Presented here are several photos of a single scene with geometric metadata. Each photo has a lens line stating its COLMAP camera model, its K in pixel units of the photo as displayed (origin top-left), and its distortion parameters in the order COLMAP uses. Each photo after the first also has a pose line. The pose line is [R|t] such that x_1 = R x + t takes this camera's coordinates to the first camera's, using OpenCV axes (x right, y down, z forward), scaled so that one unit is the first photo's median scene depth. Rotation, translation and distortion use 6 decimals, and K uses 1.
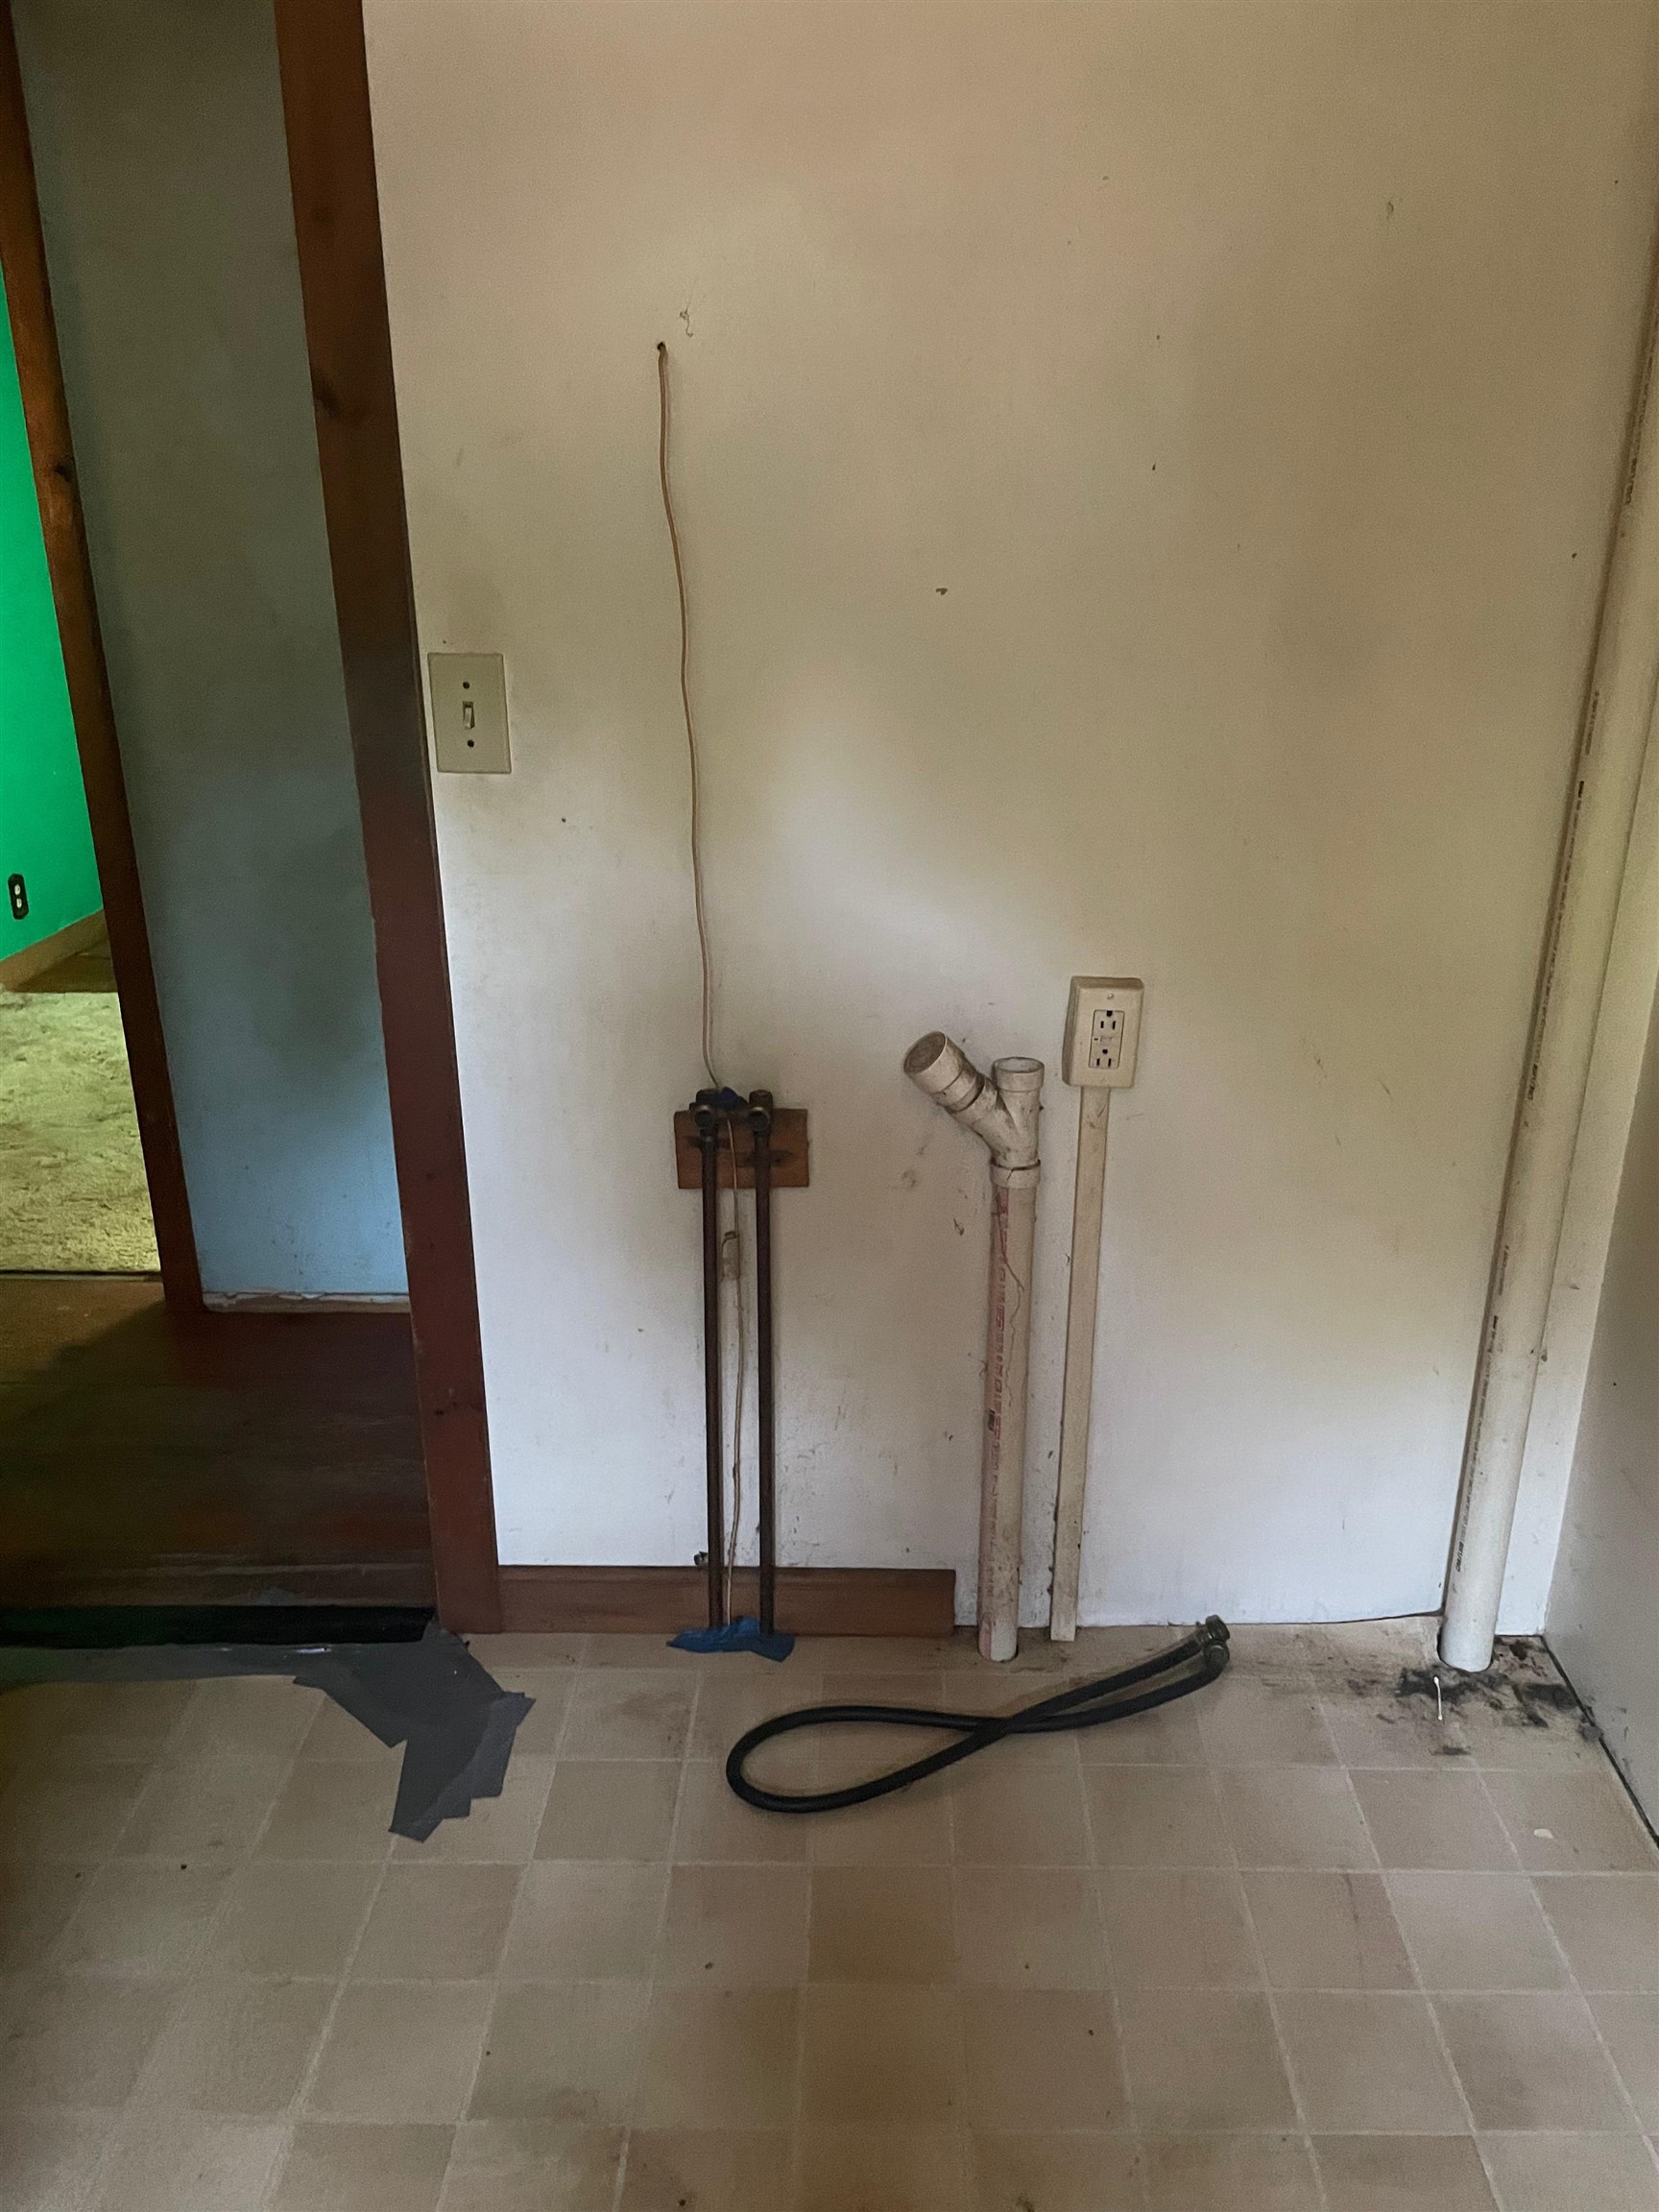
lens RADIAL K [[1677.8, 0, 838.6], [0, 1677.8, 1111.4], [0, 0, 1]] dist [0.061069, -0.074673]
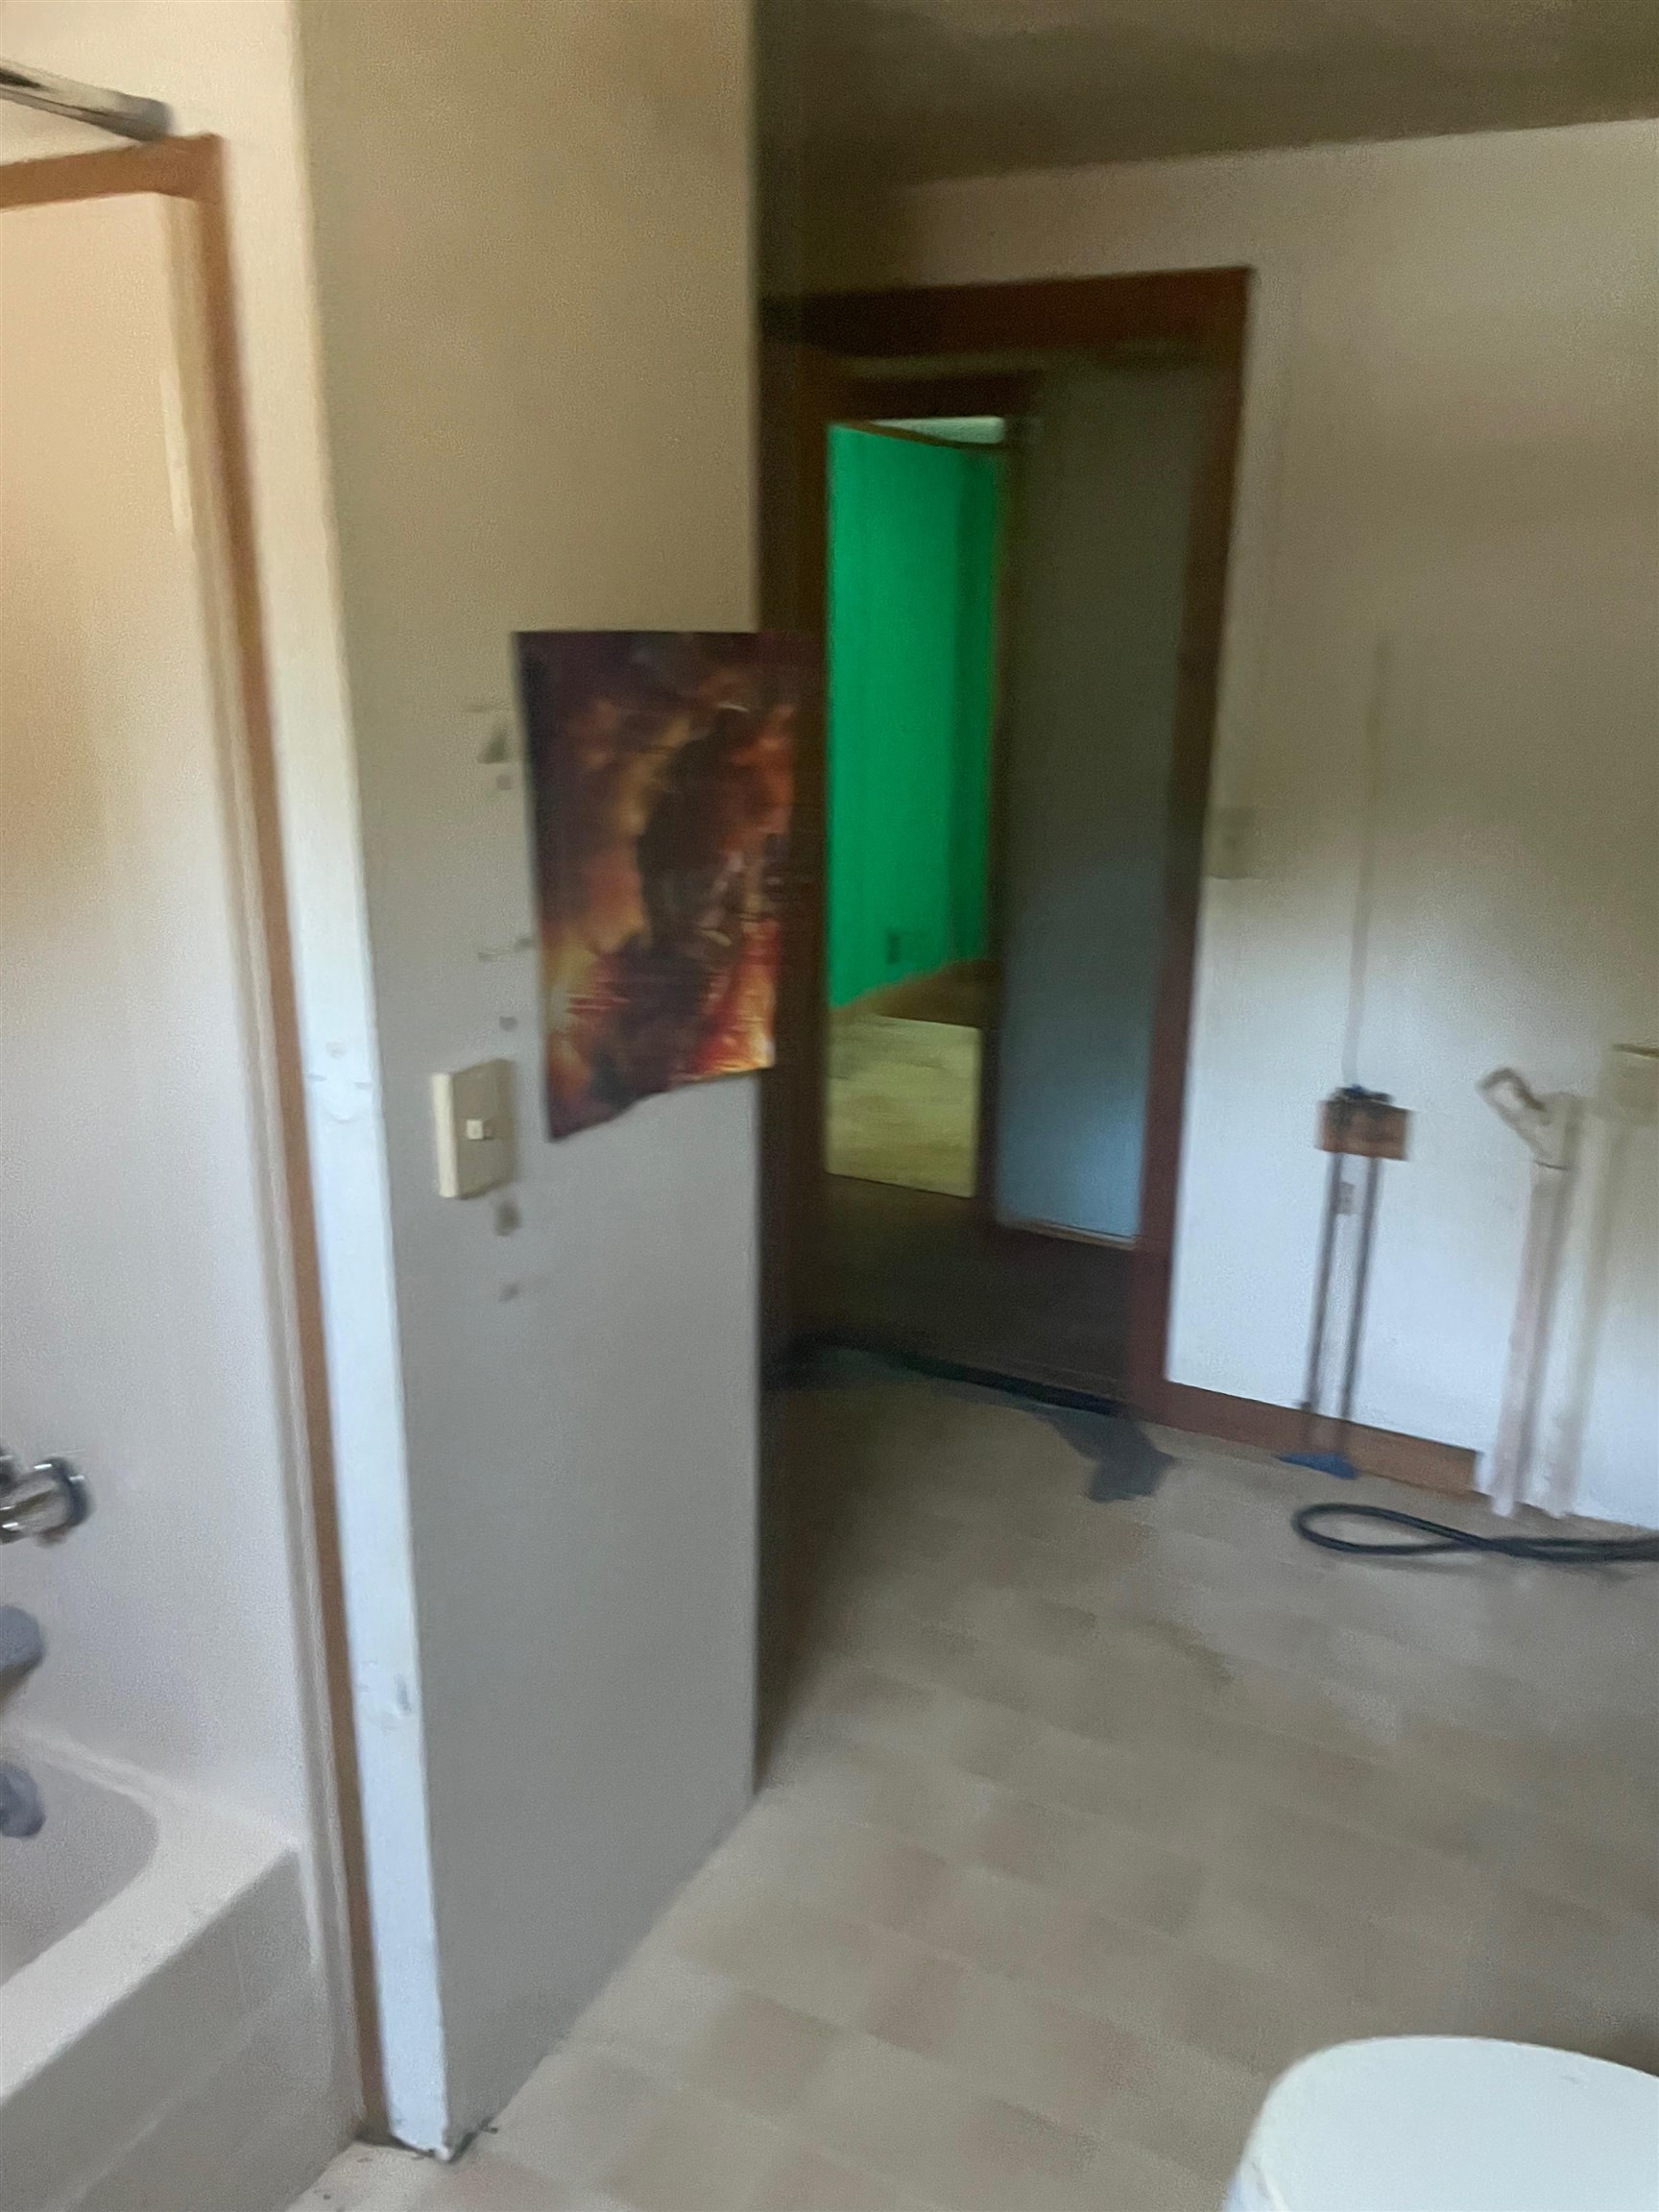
lens RADIAL K [[1677.8, 0, 821.9], [0, 1677.8, 1114.3], [0, 0, 1]] dist [0.061069, -0.074673]
pose [[0.899159, 0.135206, -0.416211, 0.132587], [-0.168839, 0.984621, -0.044897, 0.153556], [0.403740, 0.110642, 0.908159, -0.601532]]
